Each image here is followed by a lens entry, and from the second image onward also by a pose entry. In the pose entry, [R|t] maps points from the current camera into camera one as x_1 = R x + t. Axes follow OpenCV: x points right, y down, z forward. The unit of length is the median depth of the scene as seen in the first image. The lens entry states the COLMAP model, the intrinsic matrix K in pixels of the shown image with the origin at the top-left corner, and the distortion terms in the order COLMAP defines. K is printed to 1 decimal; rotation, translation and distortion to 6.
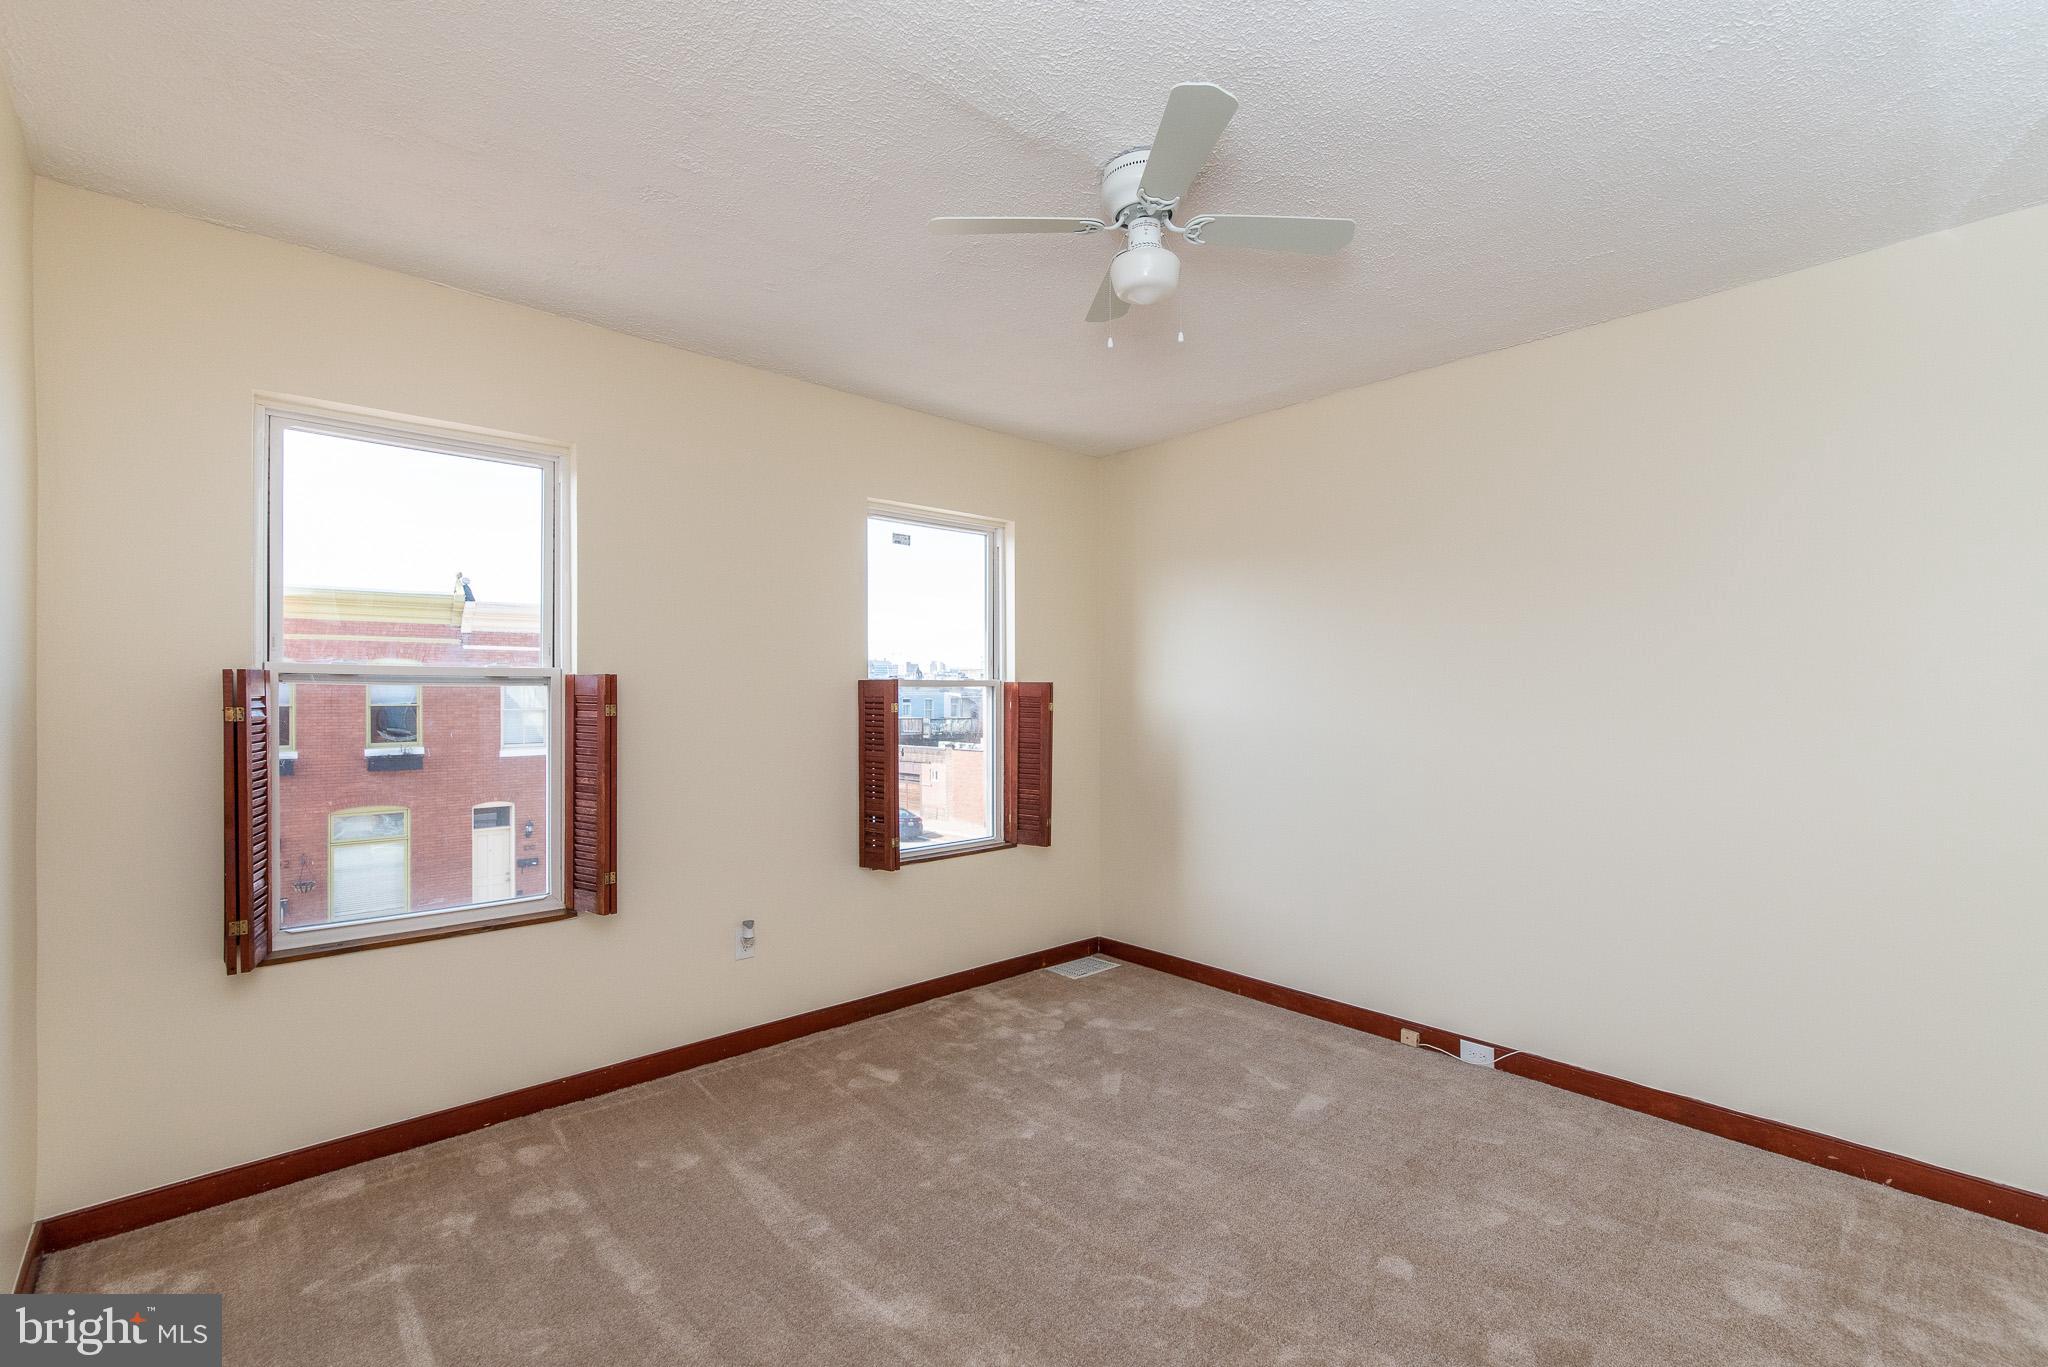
lens RADIAL K [[863.9, 0, 1024.0], [0, 863.9, 683.5], [0, 0, 1]] dist [-0.000725, -0.000041]
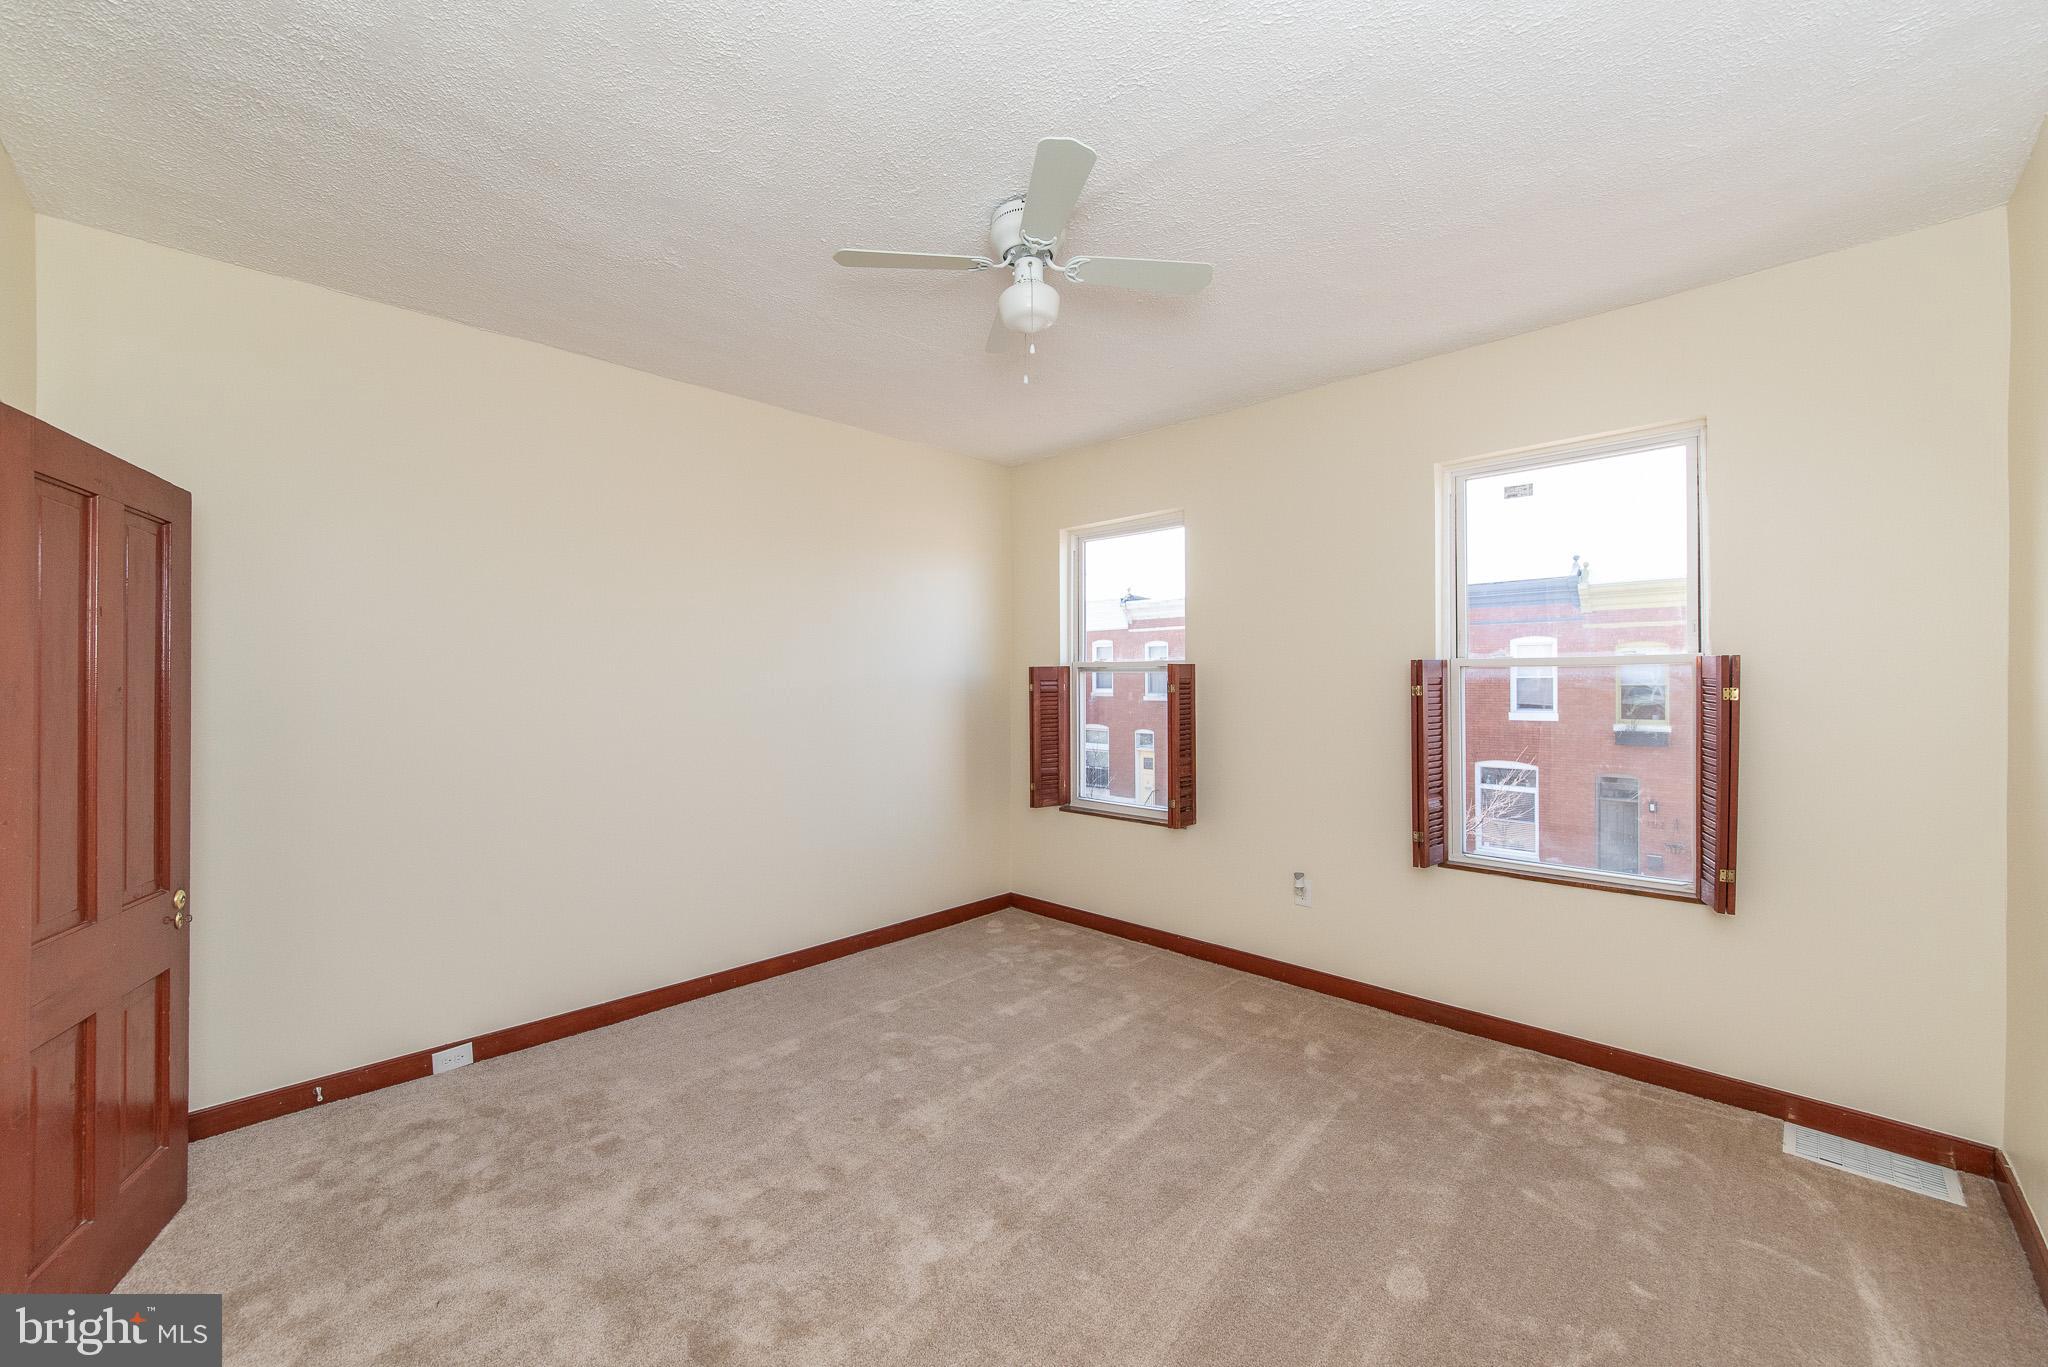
lens RADIAL K [[781.2, 0, 1024.0], [0, 781.2, 683.5], [0, 0, 1]] dist [-0.011260, -0.000198]
pose [[0.083618, 0.007913, -0.996466, 0.645617], [0.015694, 0.999834, 0.009257, 0.005310], [0.996374, -0.016413, 0.083479, 0.519607]]
